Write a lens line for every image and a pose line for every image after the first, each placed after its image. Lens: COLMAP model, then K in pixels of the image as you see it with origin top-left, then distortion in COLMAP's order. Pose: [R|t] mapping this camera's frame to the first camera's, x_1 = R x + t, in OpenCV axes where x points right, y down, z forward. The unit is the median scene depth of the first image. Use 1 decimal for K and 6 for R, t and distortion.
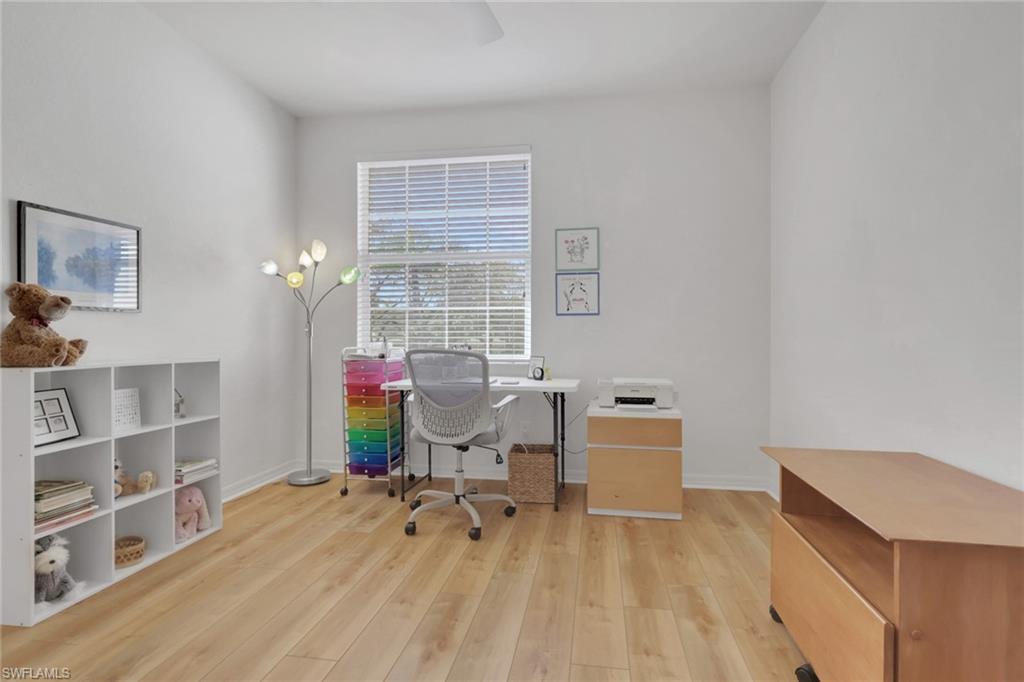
lens RADIAL K [[490.7, 0, 522.5], [0, 490.7, 342.0], [0, 0, 1]] dist [-0.001090, 0.000022]
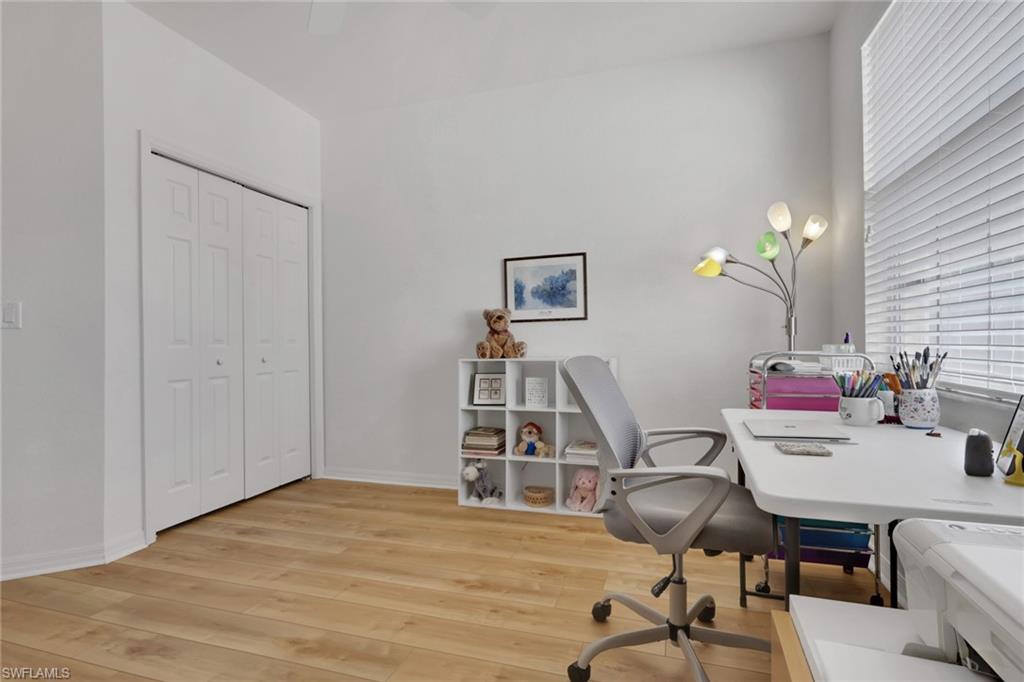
lens RADIAL K [[490.7, 0, 522.5], [0, 490.7, 342.0], [0, 0, 1]] dist [-0.001090, 0.000022]
pose [[-0.136190, 0.002964, -0.990678, 0.564597], [0.005841, 0.999981, 0.002189, -0.007693], [0.990666, -0.005488, -0.136205, 1.163404]]
